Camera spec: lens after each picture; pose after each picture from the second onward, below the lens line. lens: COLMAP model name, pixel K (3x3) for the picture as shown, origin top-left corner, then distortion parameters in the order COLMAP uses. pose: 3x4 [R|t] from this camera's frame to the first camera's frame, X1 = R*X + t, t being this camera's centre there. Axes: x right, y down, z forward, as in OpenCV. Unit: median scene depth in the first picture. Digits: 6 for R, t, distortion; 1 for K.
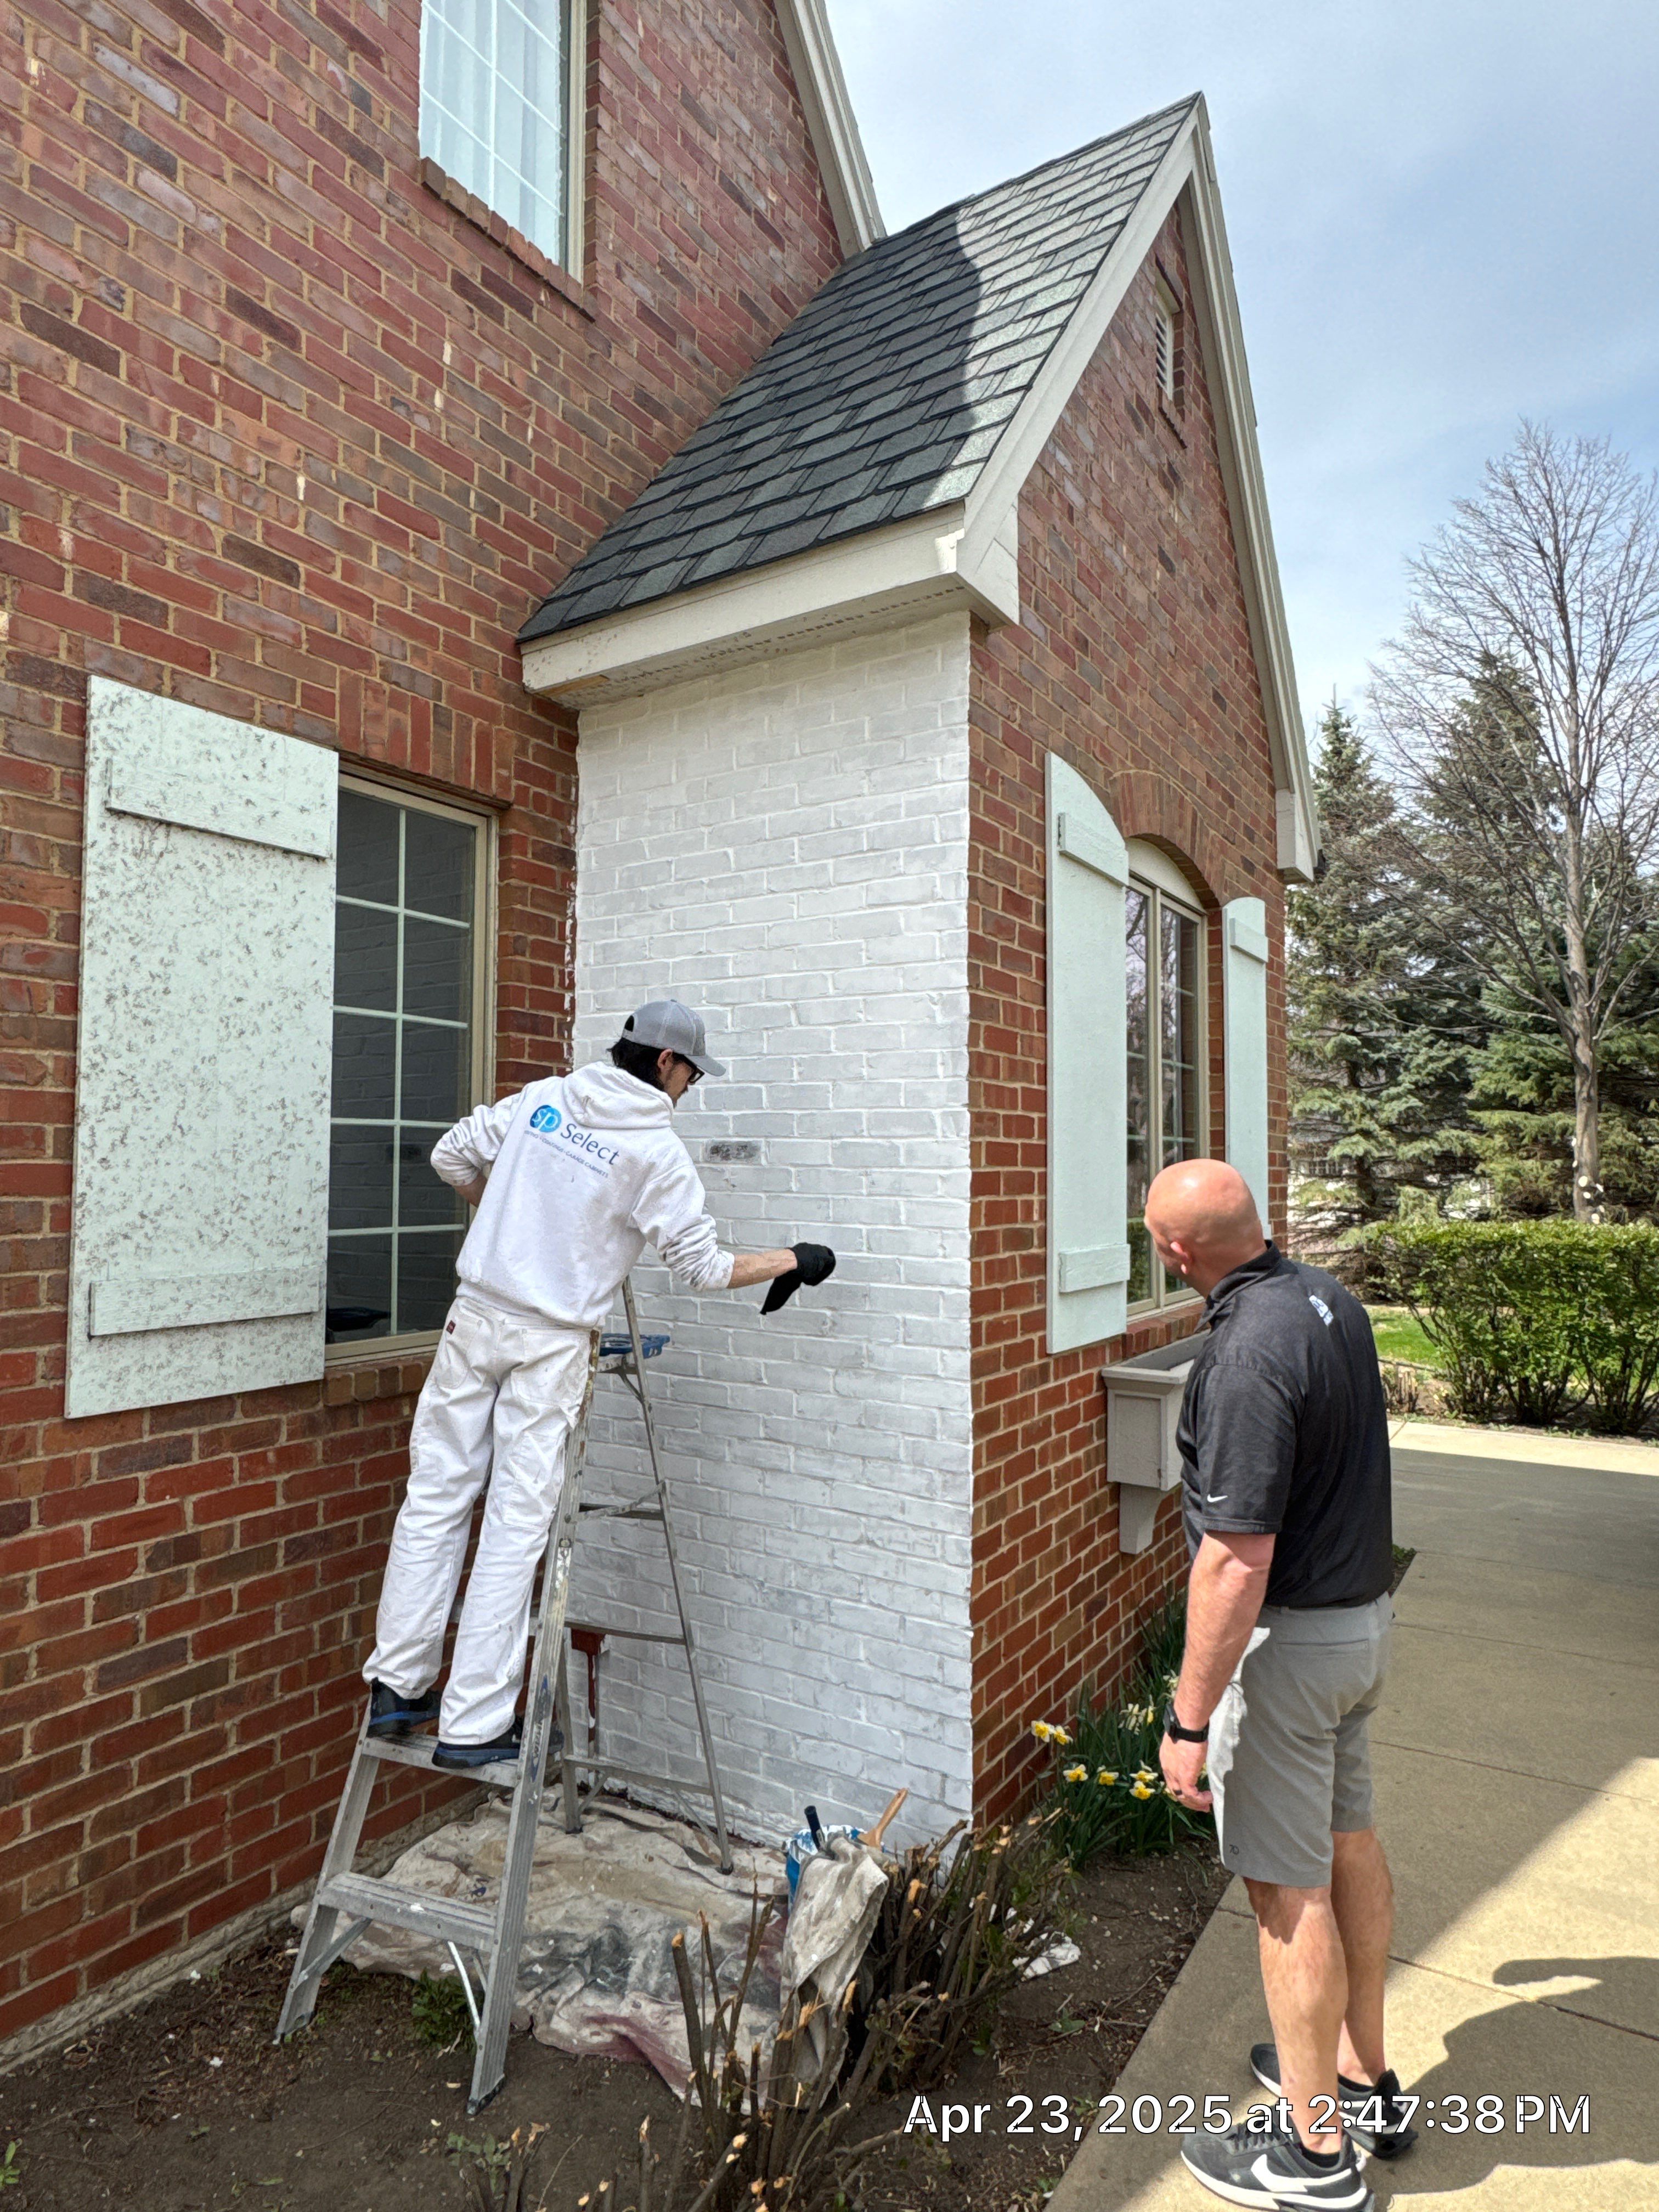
lens RADIAL K [[1274.4, 0, 825.1], [0, 1274.4, 1107.4], [0, 0, 1]] dist [-0.003584, 0.001324]
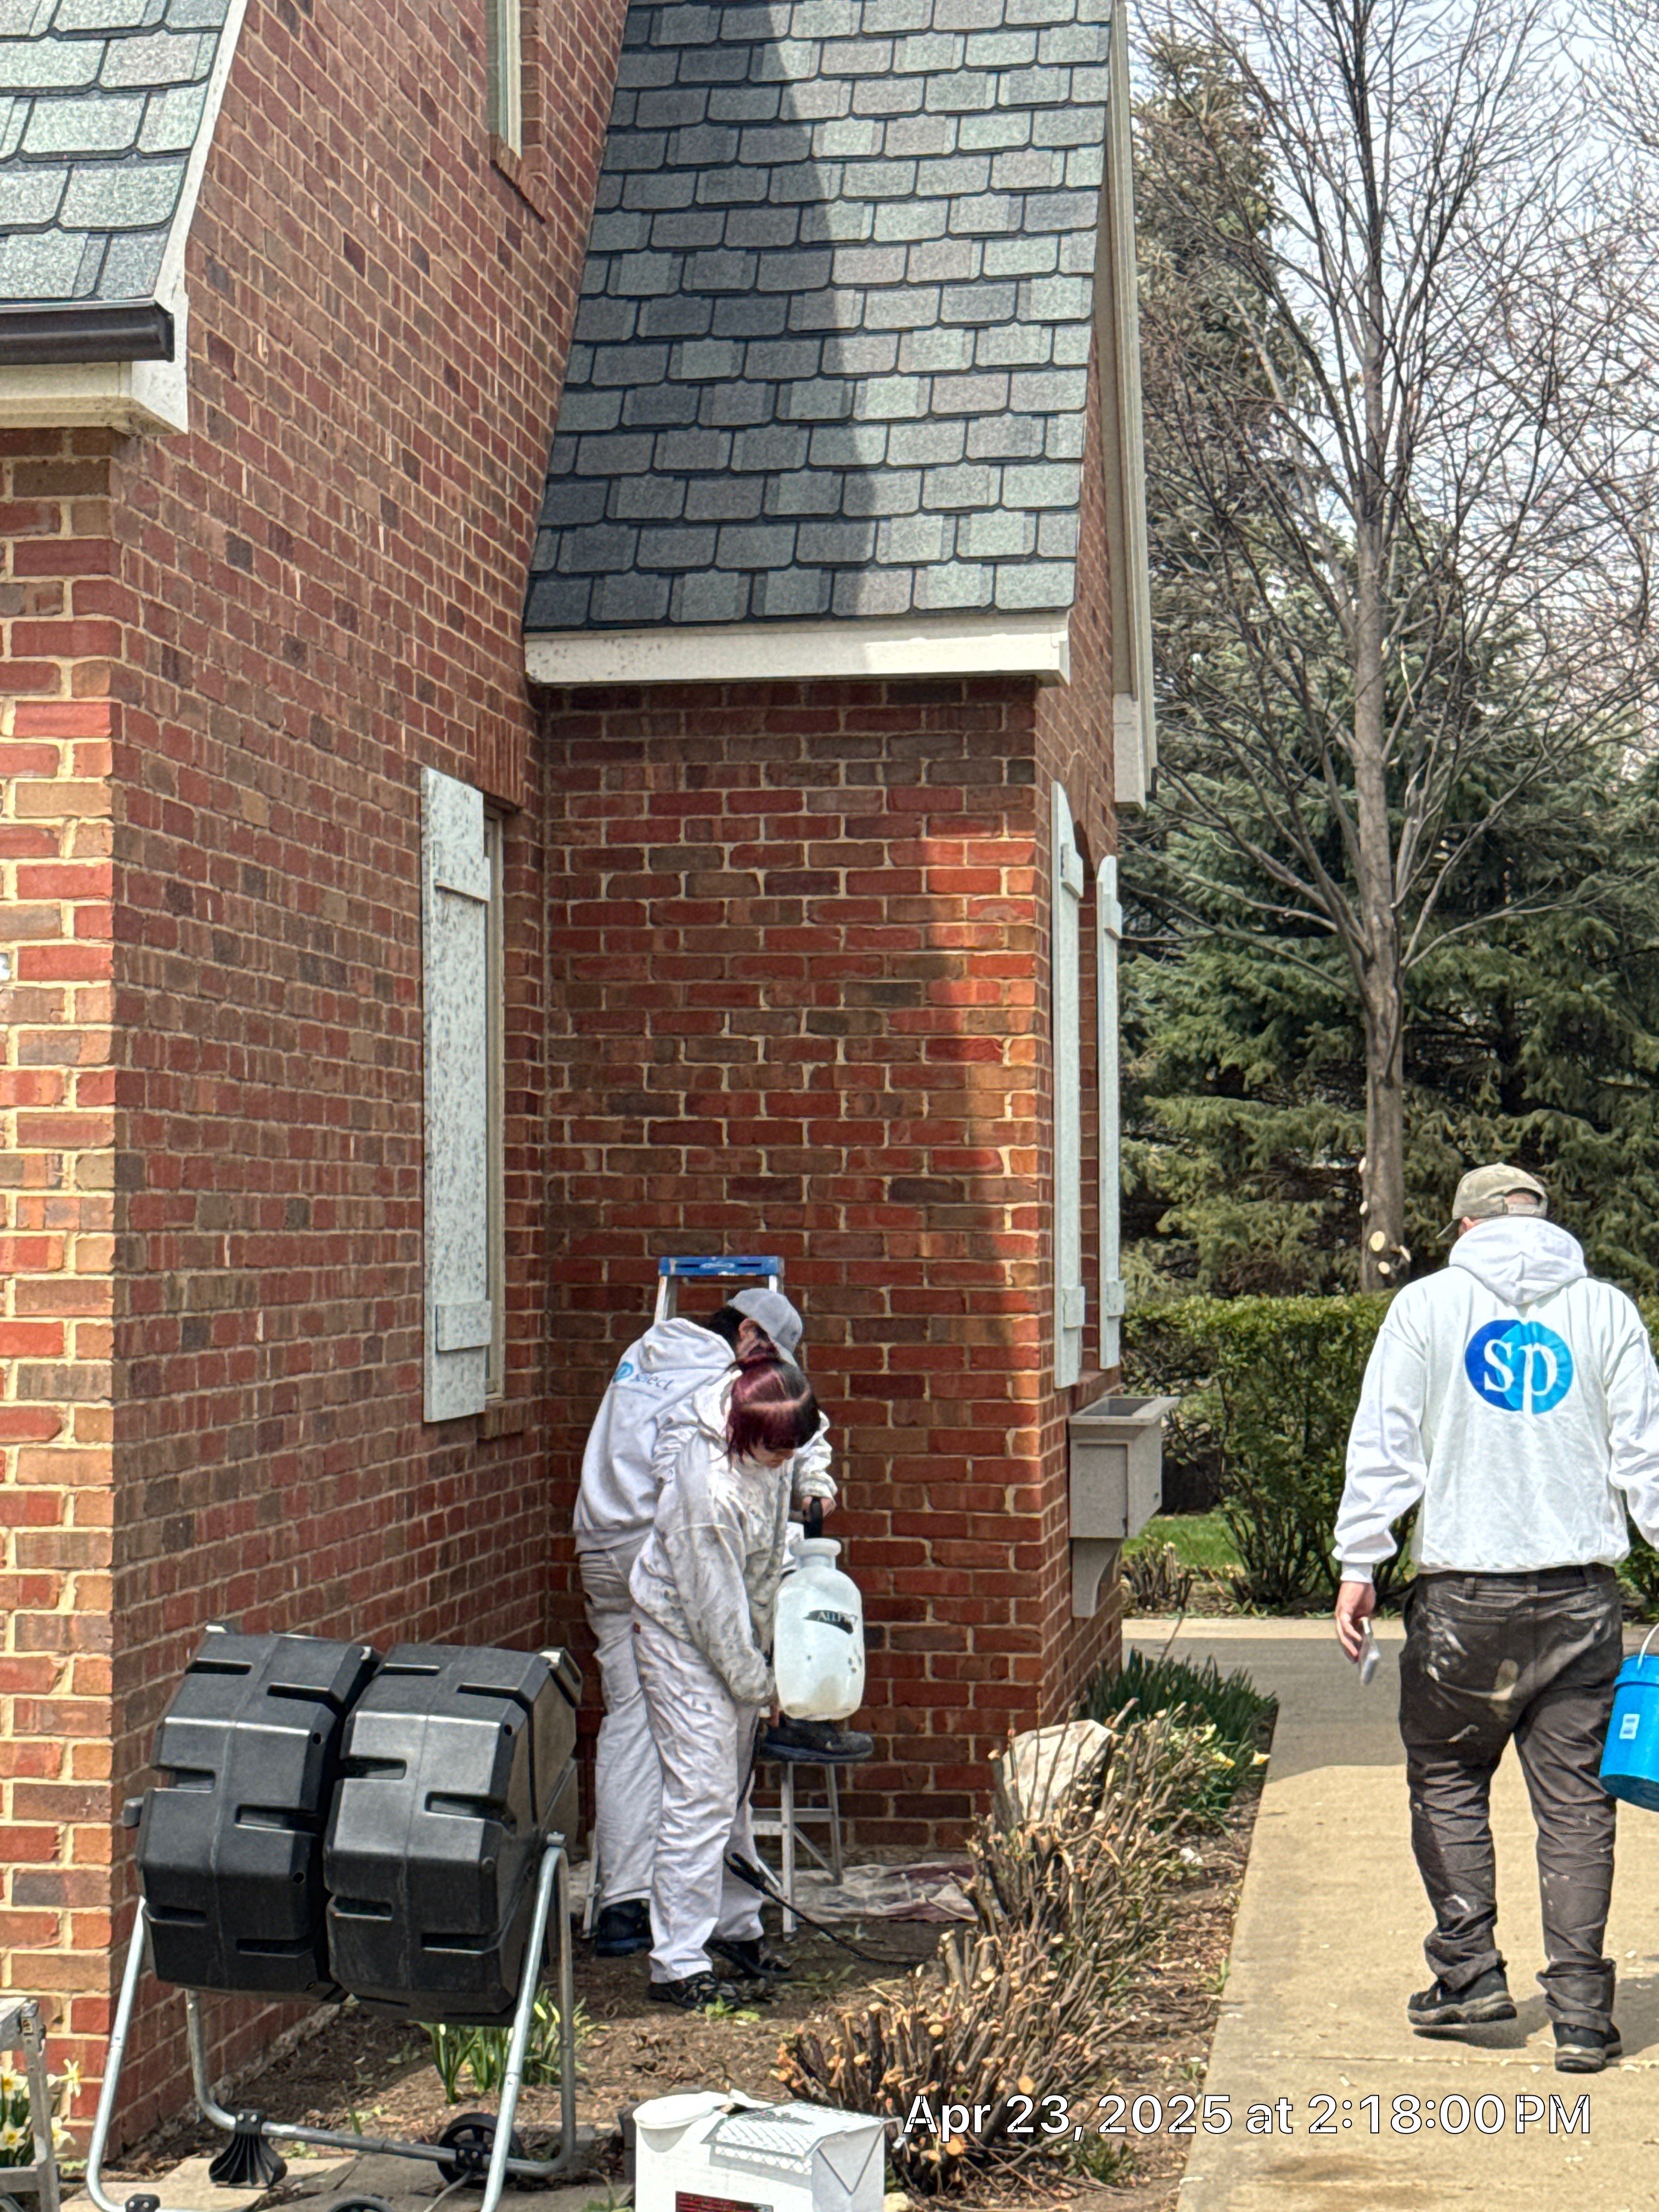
lens RADIAL K [[4249.2, 0, 829.5], [0, 4249.2, 1106.0], [0, 0, 1]] dist [0.160140, -0.022558]
pose [[0.905614, 0.004799, 0.424075, -1.455487], [-0.011566, 0.999844, 0.013384, -0.074451], [-0.423945, -0.017026, 0.905528, -2.020042]]
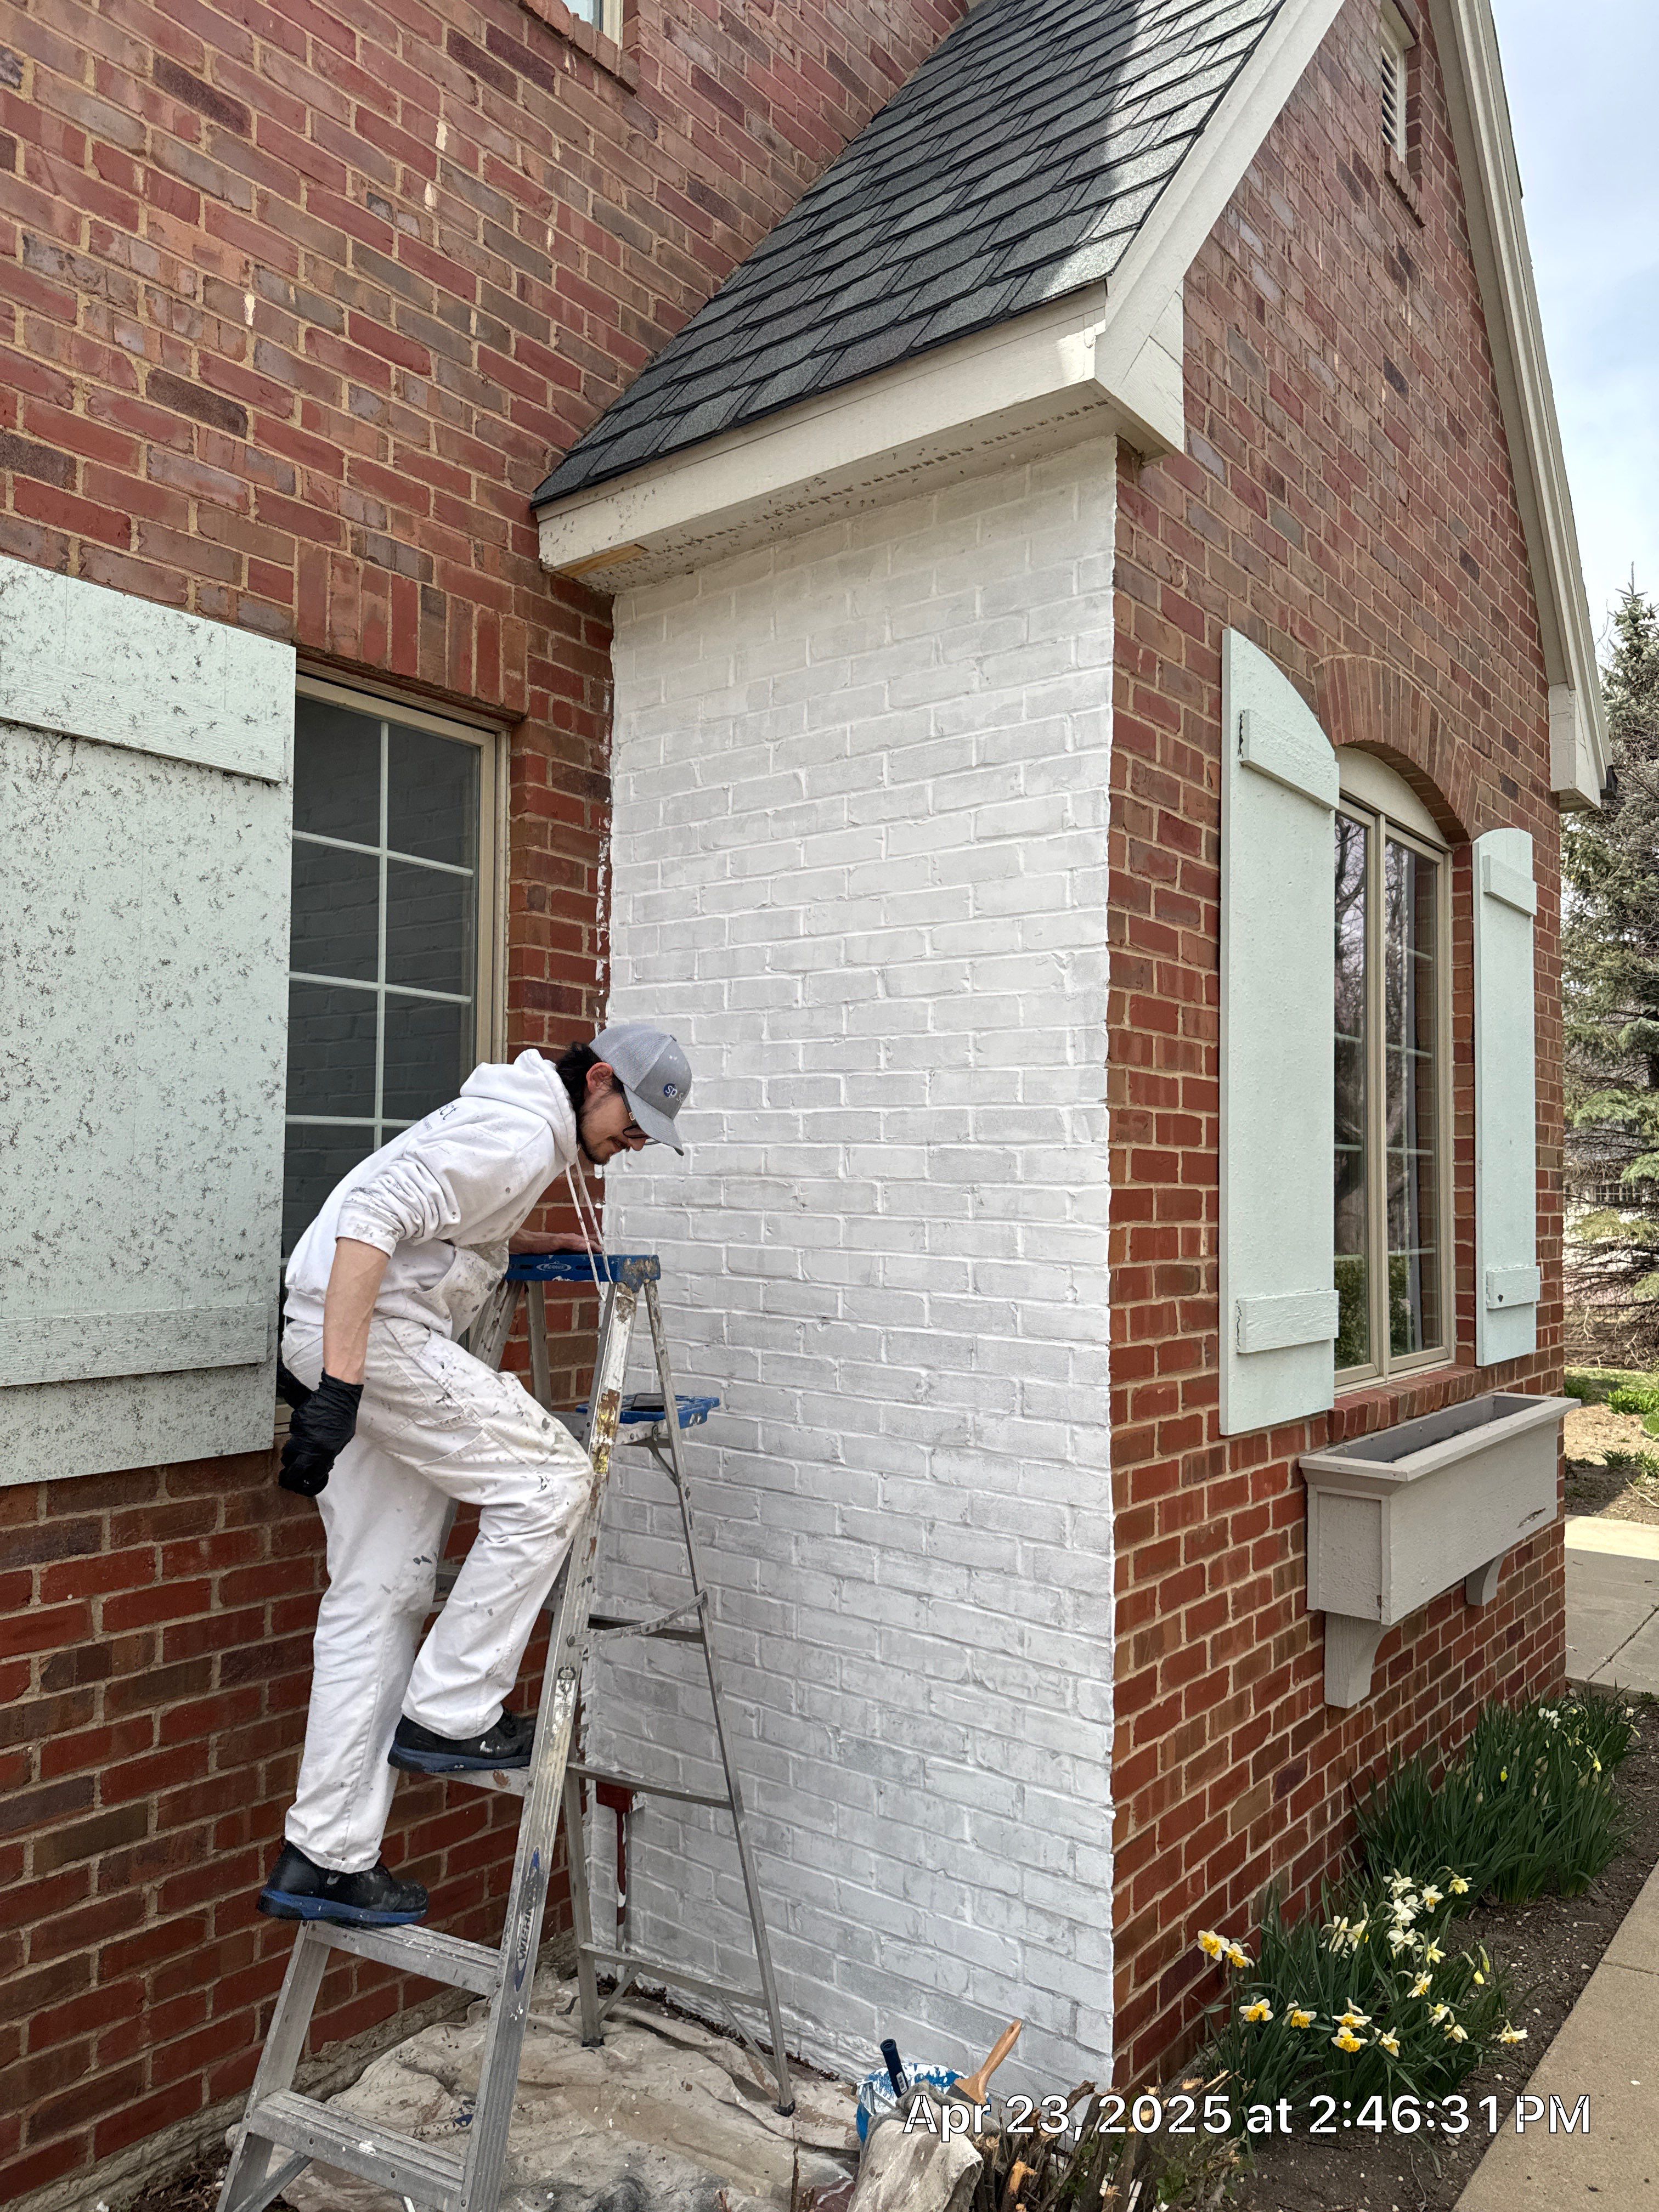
lens RADIAL K [[1573.3, 0, 816.6], [0, 1573.3, 1113.1], [0, 0, 1]] dist [0.005555, -0.012624]
pose [[0.995297, 0.003094, -0.096819, 0.028037], [-0.003150, 0.999995, -0.000429, 0.006075], [0.096817, 0.000732, 0.995302, 0.065525]]
